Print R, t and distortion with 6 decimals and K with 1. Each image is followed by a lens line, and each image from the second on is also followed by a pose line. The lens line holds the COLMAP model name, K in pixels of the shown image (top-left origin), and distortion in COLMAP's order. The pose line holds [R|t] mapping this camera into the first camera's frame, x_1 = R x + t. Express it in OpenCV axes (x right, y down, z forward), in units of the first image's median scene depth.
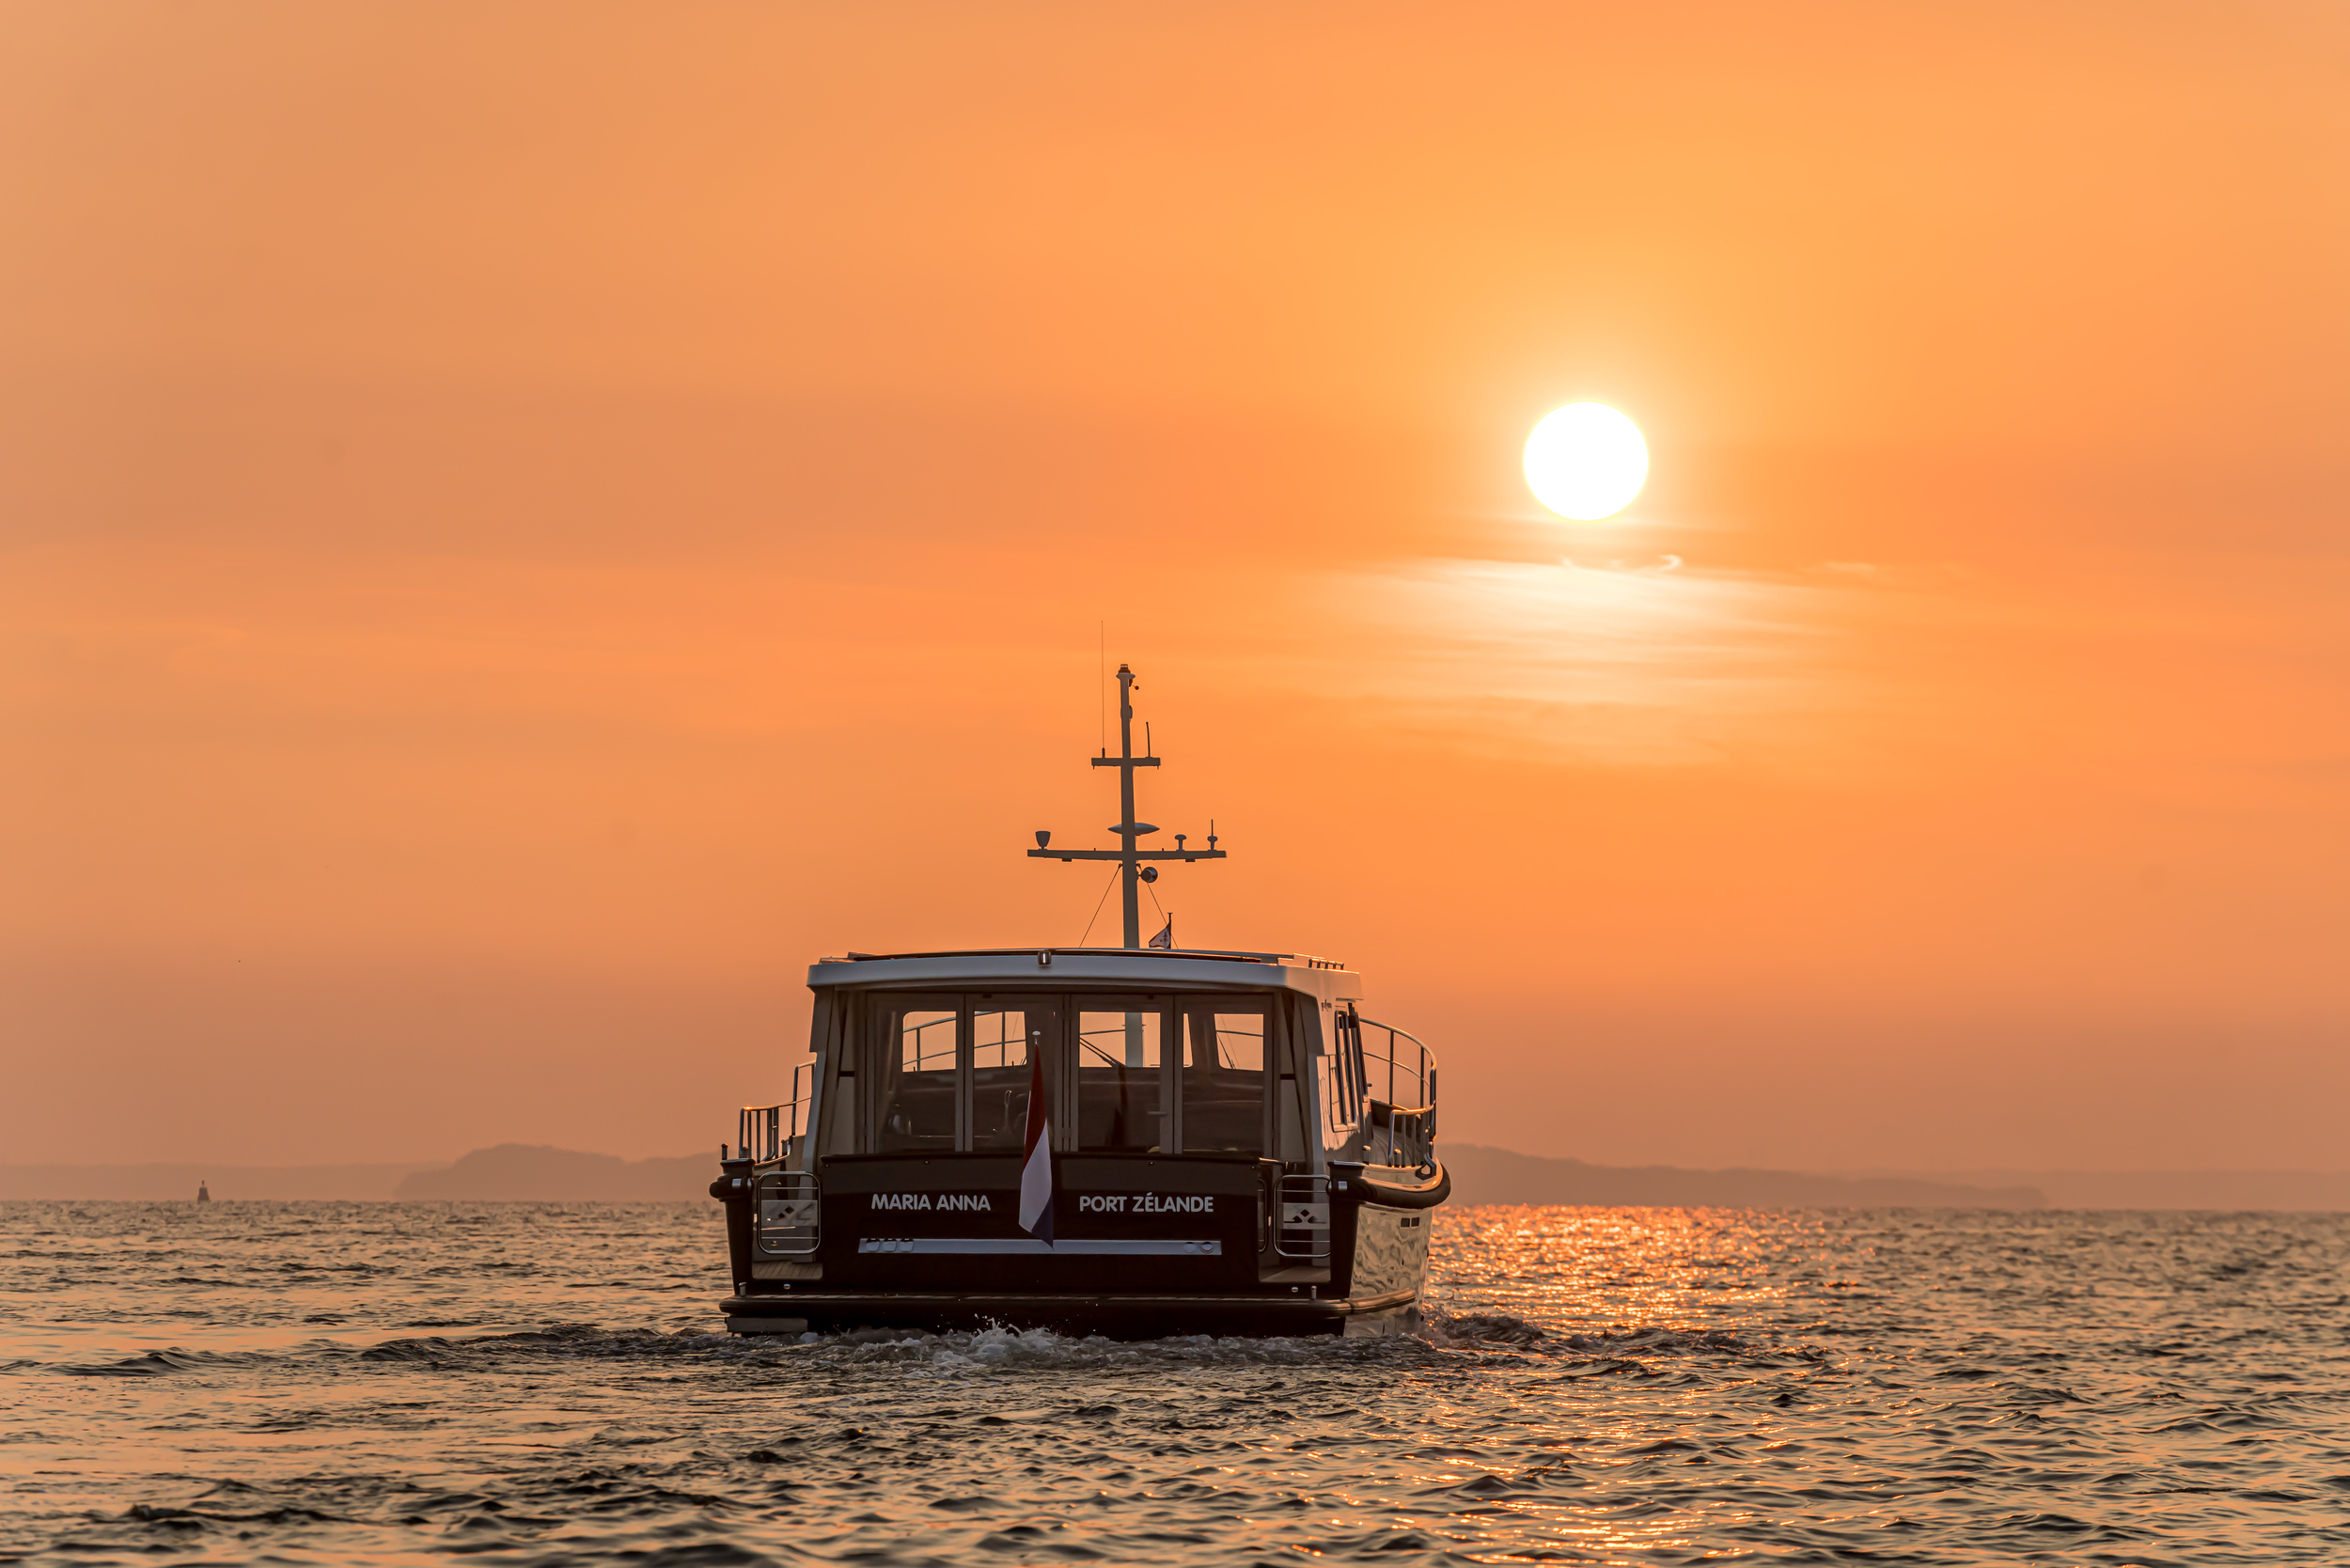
lens RADIAL K [[13346.5, 0, 1175.0], [0, 13346.5, 784.4], [0, 0, 1]] dist [-0.538227, 0.000000]
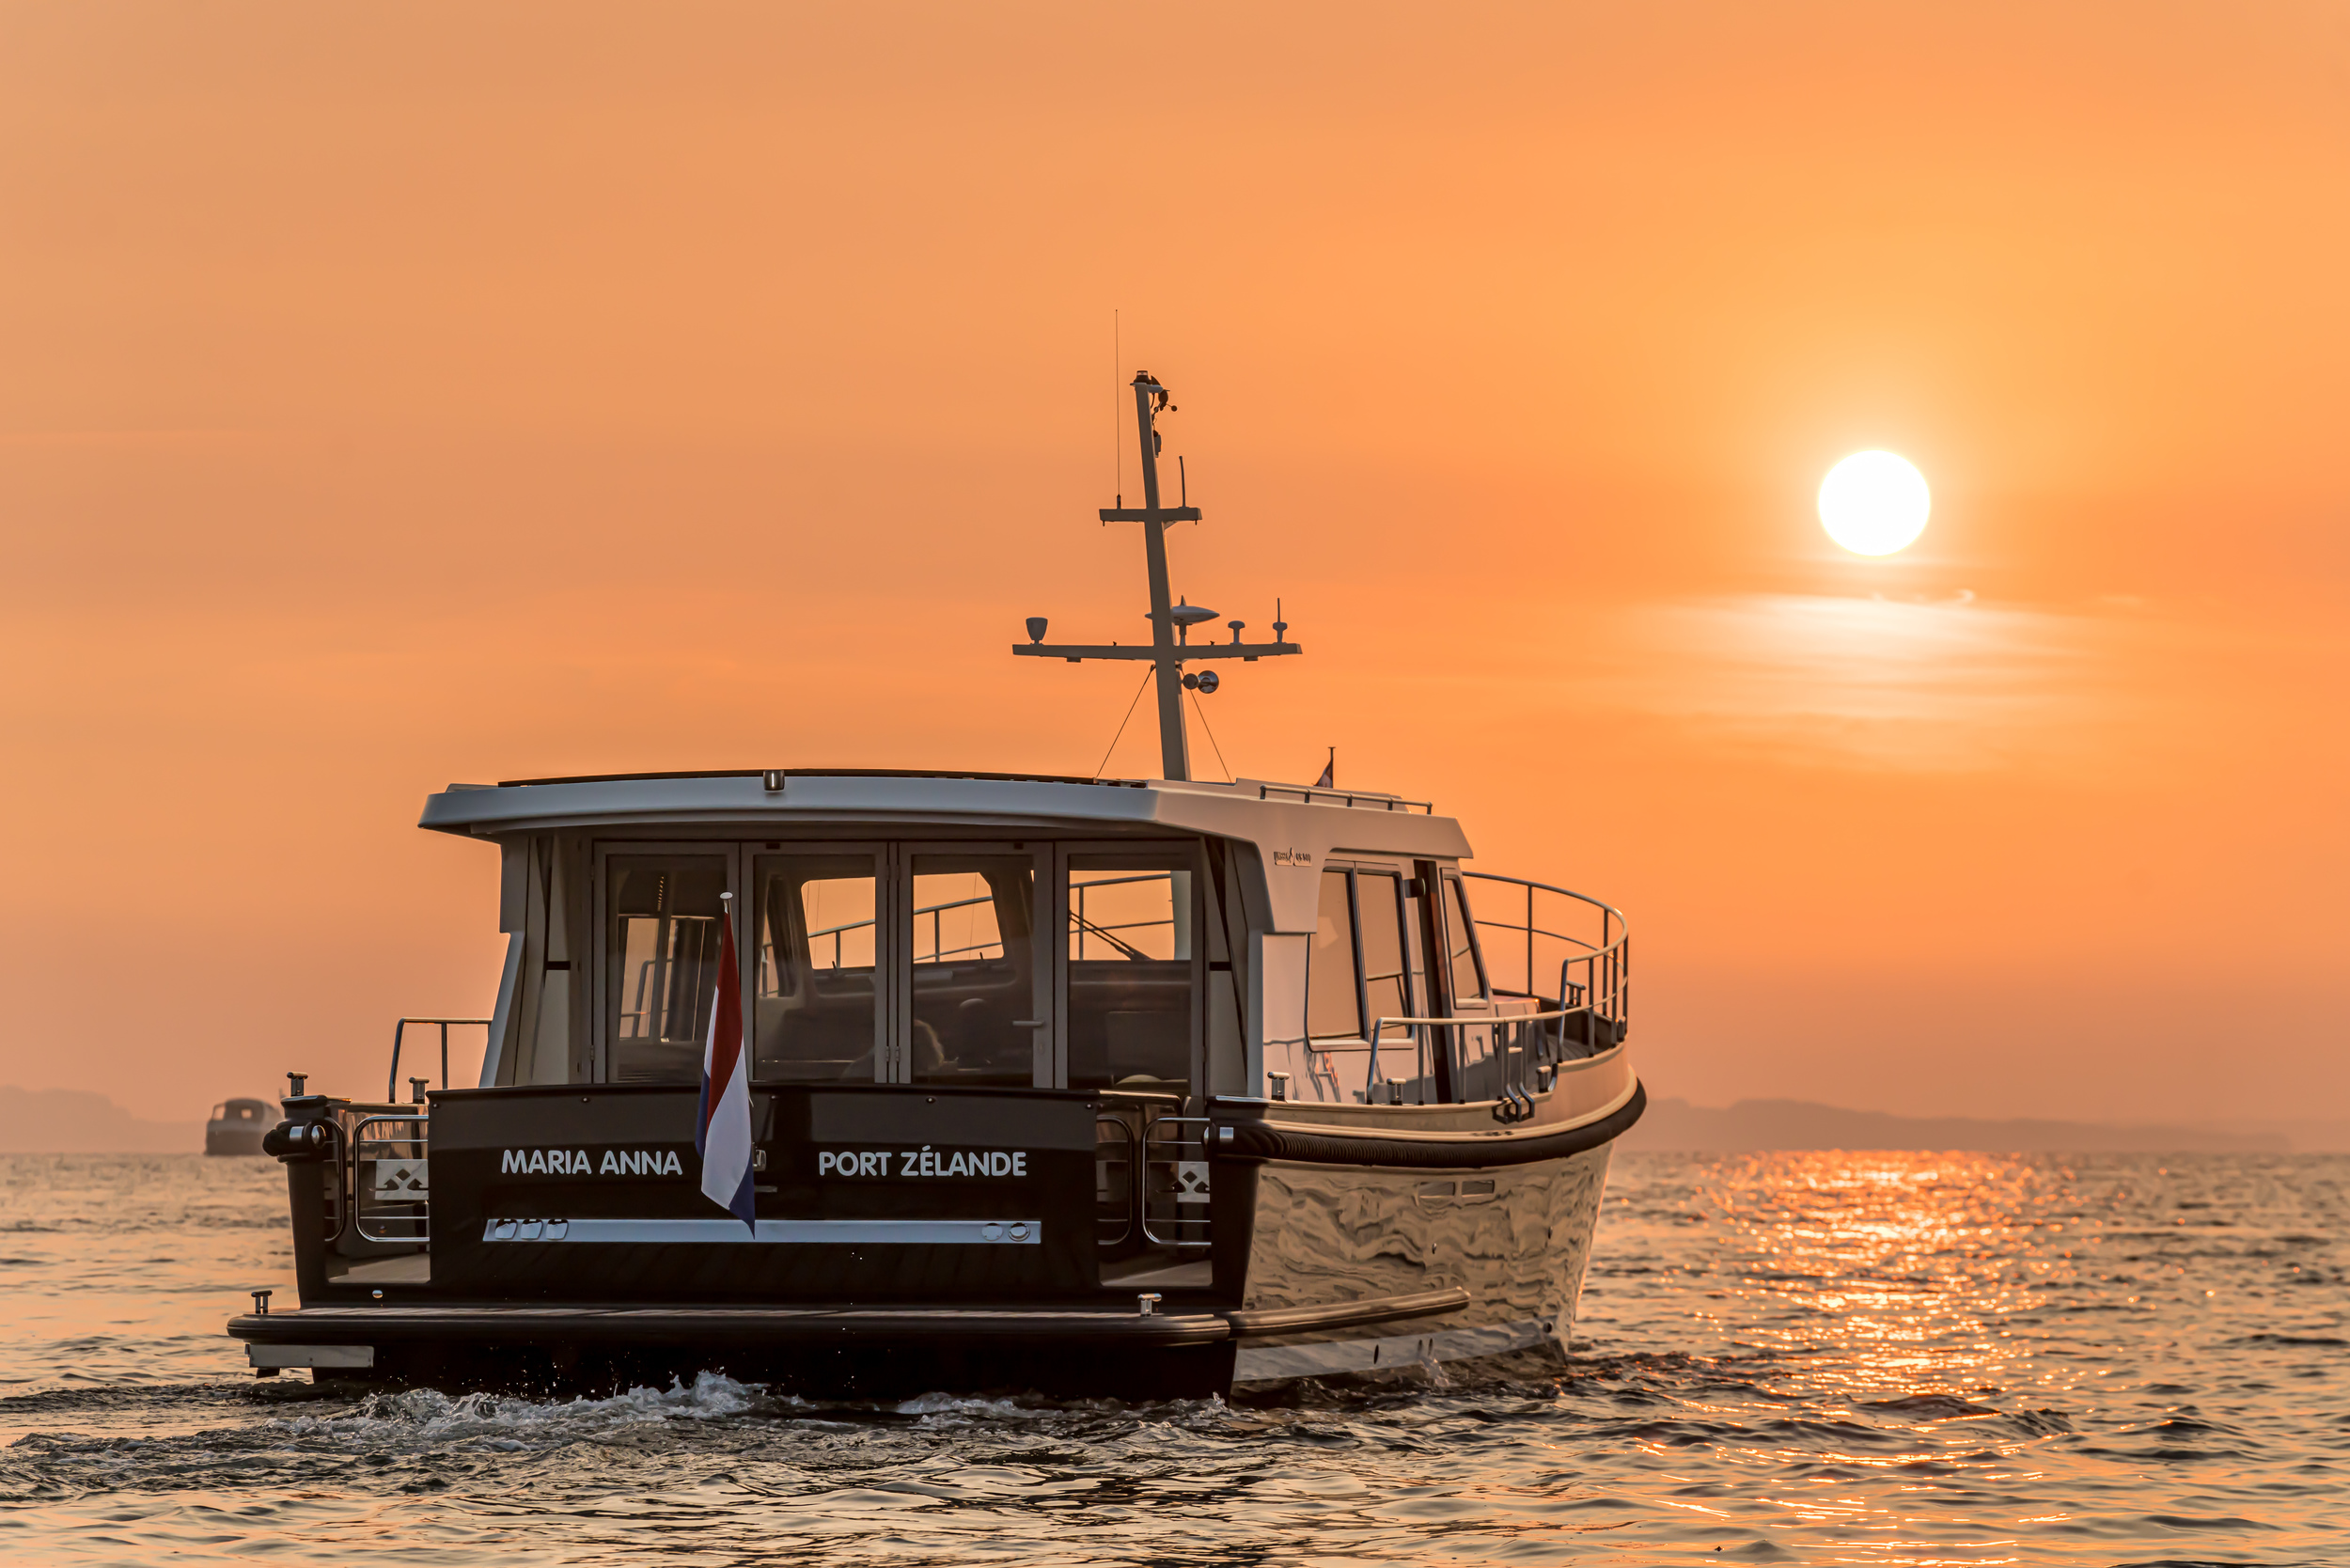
lens RADIAL K [[11629.0, 0, 1176.6], [0, 11629.0, 784.4], [0, 0, 1]] dist [0.119101, 0.000000]
pose [[0.992165, -0.006725, -0.124750, 0.078836], [0.006772, 0.999977, -0.000044, 0.013347], [0.124748, -0.000801, 0.992188, 0.447062]]
